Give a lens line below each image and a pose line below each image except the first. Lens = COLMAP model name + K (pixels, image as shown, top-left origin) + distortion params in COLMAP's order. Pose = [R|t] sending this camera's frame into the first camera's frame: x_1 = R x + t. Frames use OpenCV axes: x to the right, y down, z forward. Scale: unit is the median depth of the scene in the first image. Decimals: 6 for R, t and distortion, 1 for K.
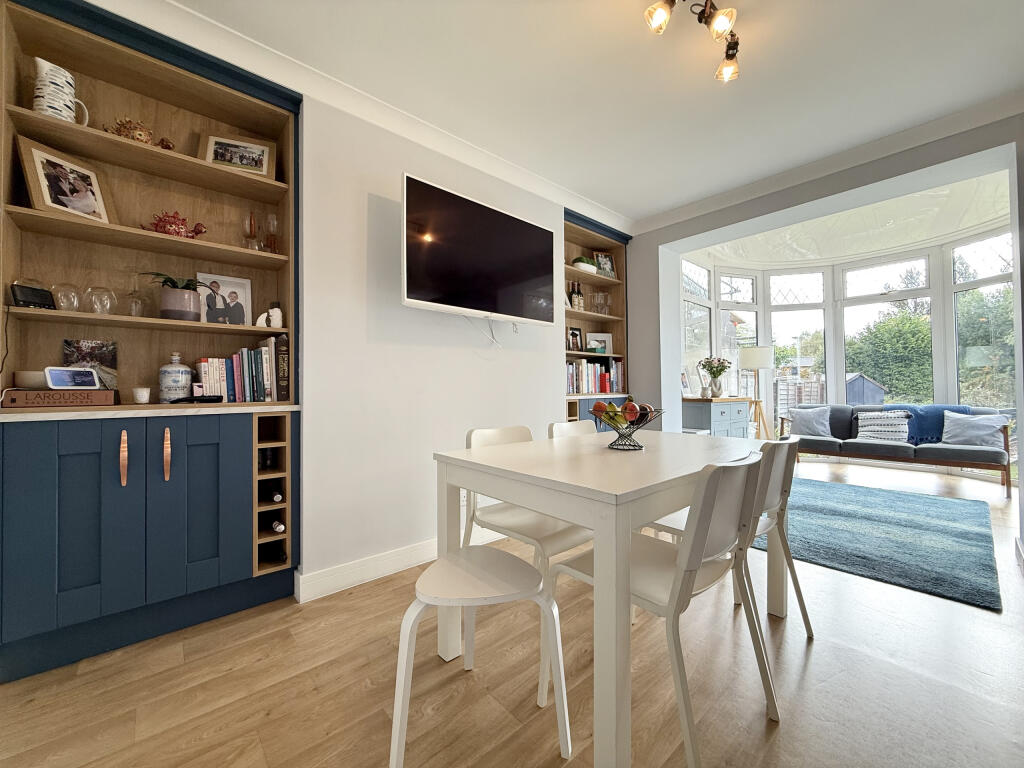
lens RADIAL K [[409.9, 0, 500.6], [0, 409.9, 383.2], [0, 0, 1]] dist [-0.000496, 0.000168]
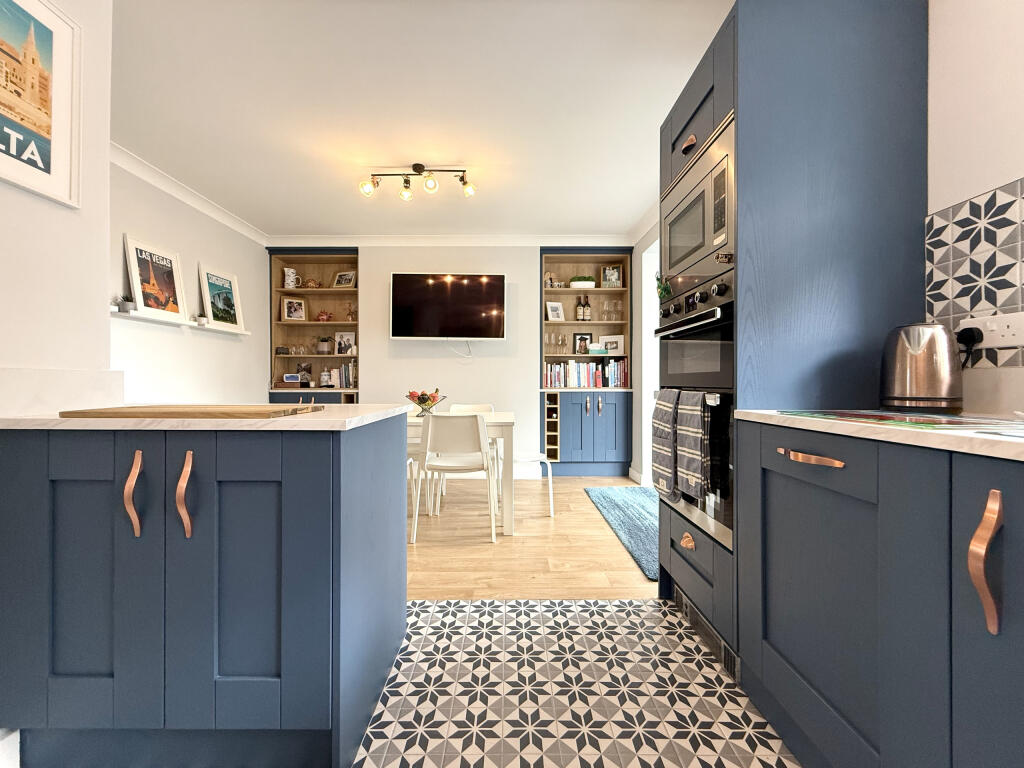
lens RADIAL K [[409.9, 0, 507.6], [0, 409.9, 381.5], [0, 0, 1]] dist [-0.000496, 0.000168]
pose [[0.752508, 0.009942, -0.658508, 0.826809], [0.002425, 0.999837, 0.017867, -0.014787], [0.658578, -0.015042, 0.752362, -0.066312]]
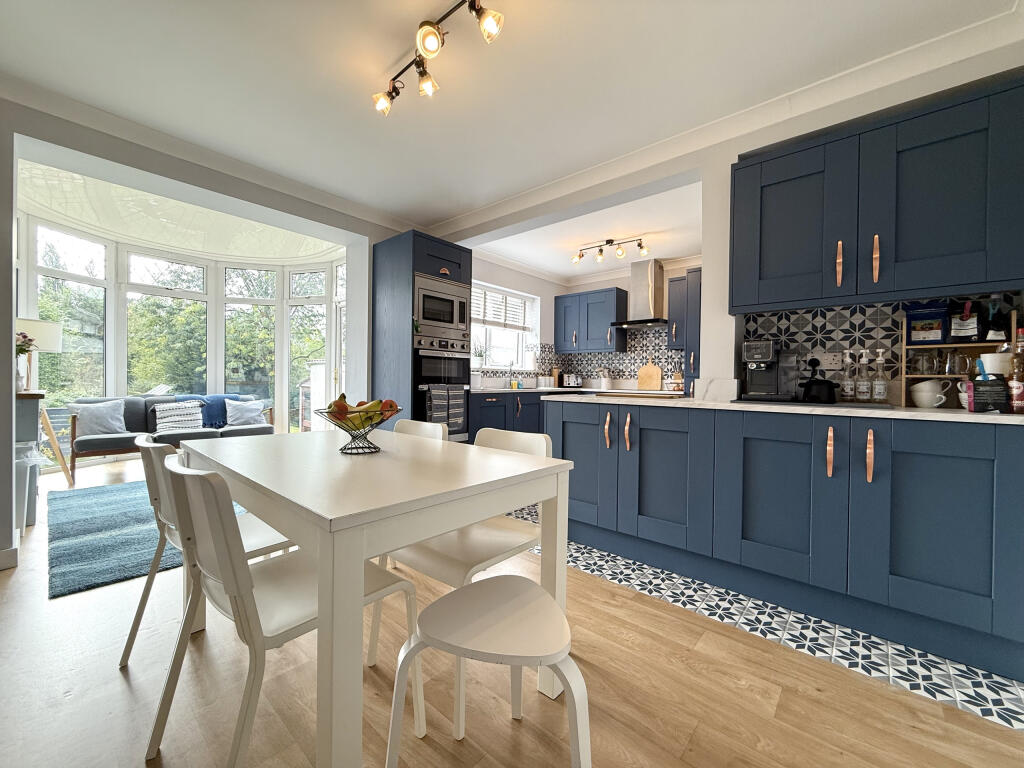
lens RADIAL K [[409.9, 0, 516.1], [0, 409.9, 384.2], [0, 0, 1]] dist [-0.000496, 0.000168]
pose [[-0.143078, 0.000483, 0.989711, -0.270218], [-0.029984, 0.999539, -0.004822, 0.002389], [-0.989257, -0.030366, -0.142998, 0.341692]]
